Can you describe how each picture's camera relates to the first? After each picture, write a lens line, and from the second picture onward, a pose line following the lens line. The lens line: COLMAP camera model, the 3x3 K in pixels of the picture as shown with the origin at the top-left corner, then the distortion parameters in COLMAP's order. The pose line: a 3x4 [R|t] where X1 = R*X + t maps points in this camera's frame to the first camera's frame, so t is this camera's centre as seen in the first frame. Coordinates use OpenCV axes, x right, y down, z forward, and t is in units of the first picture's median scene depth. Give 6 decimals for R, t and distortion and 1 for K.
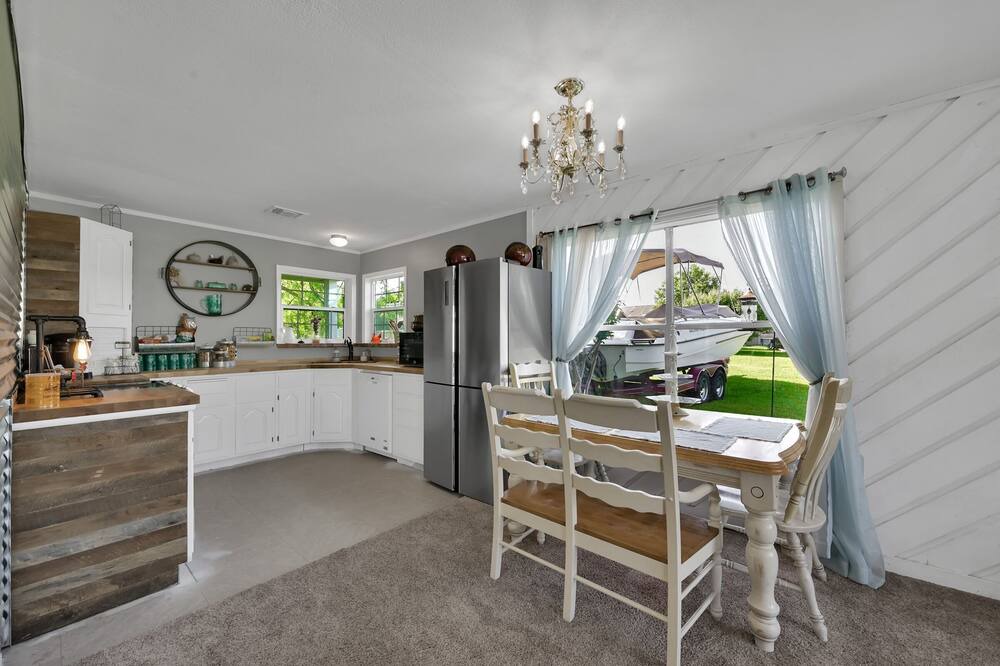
lens RADIAL K [[393.8, 0, 499.9], [0, 393.8, 332.2], [0, 0, 1]] dist [-0.007300, 0.000698]
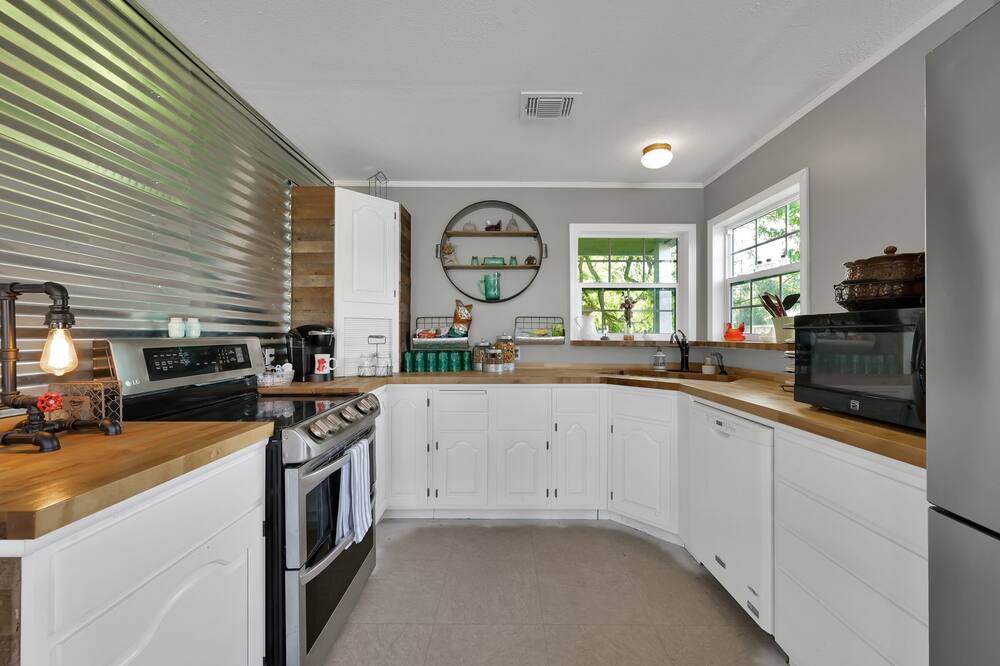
lens RADIAL K [[393.8, 0, 501.4], [0, 393.8, 332.9], [0, 0, 1]] dist [-0.007300, 0.000698]
pose [[0.653430, -0.000952, -0.756986, -0.179873], [0.008472, 0.999946, 0.006055, 0.015149], [0.756939, -0.010370, 0.653403, 0.630786]]
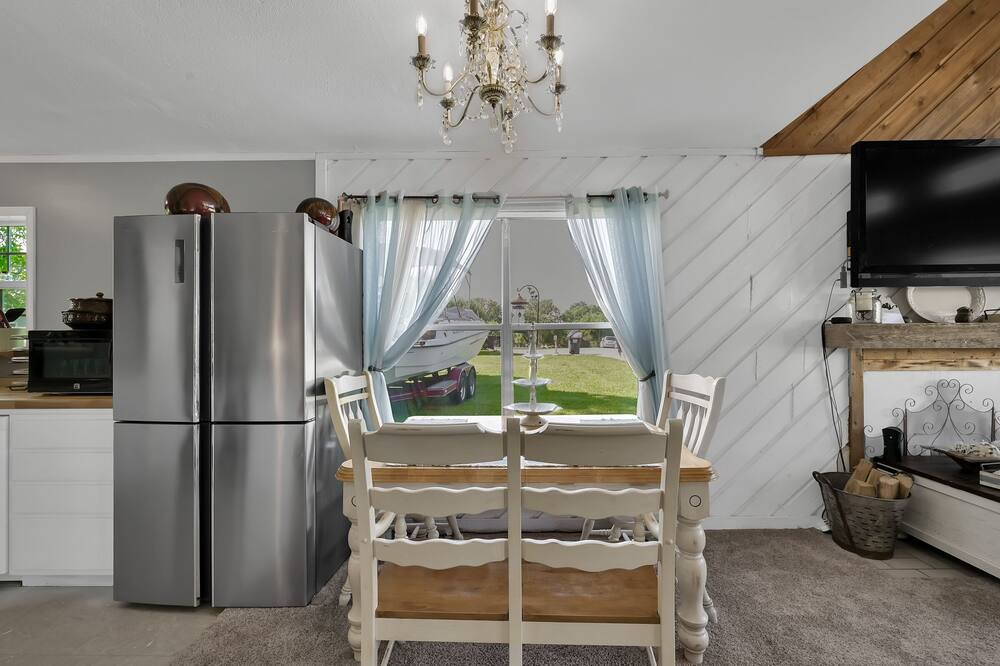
lens RADIAL K [[393.8, 0, 503.7], [0, 393.8, 335.6], [0, 0, 1]] dist [-0.007300, 0.000698]
pose [[0.759436, 0.004165, 0.650568, -0.134849], [-0.006109, 0.999981, 0.000729, 0.004494], [-0.650553, -0.004528, 0.759447, 0.247405]]
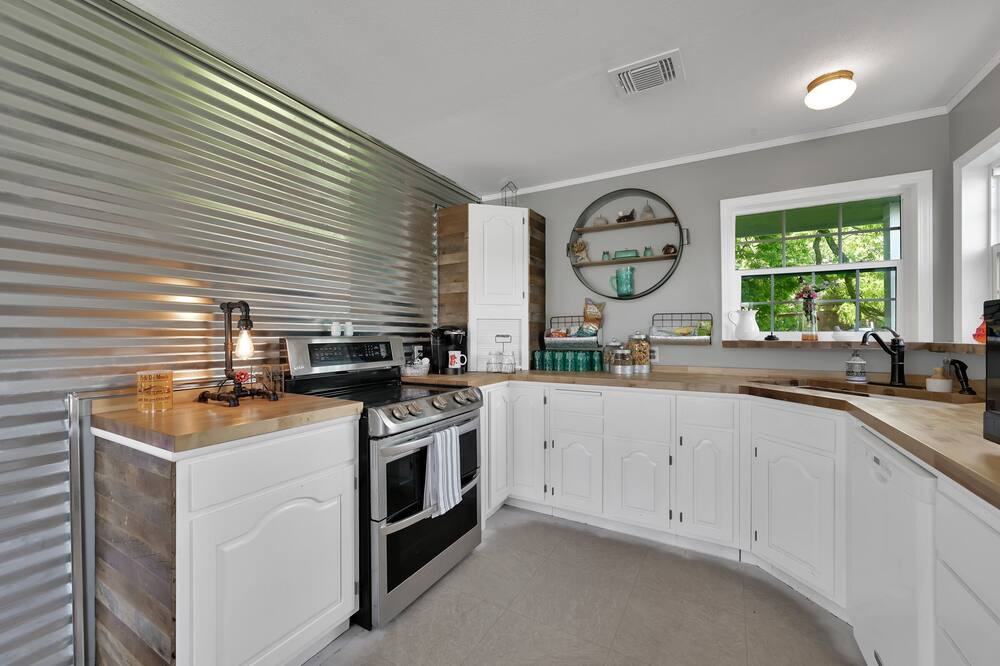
lens RADIAL K [[393.8, 0, 501.9], [0, 393.8, 333.3], [0, 0, 1]] dist [-0.007300, 0.000698]
pose [[0.192864, -0.001716, -0.981224, -0.102986], [0.014553, 0.999893, 0.001112, 0.018808], [0.981118, -0.014494, 0.192869, 0.783953]]
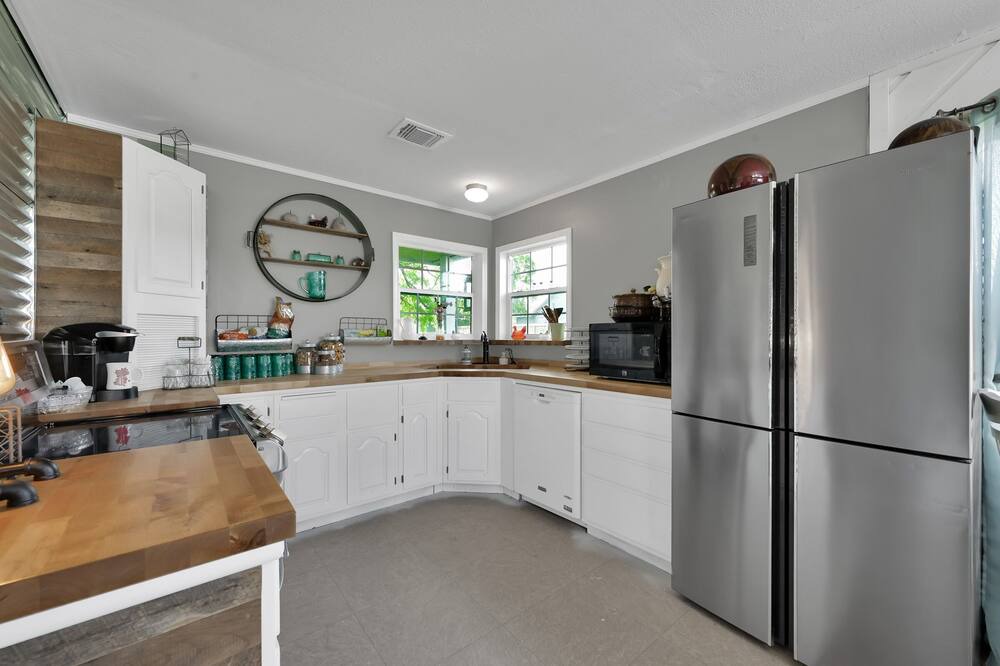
lens RADIAL K [[393.8, 0, 508.7], [0, 393.8, 333.7], [0, 0, 1]] dist [-0.007300, 0.000698]
pose [[0.986658, 0.001601, -0.162802, -0.321765], [0.000767, 0.999895, 0.014485, 0.009108], [0.162808, -0.014417, 0.986552, 0.424415]]
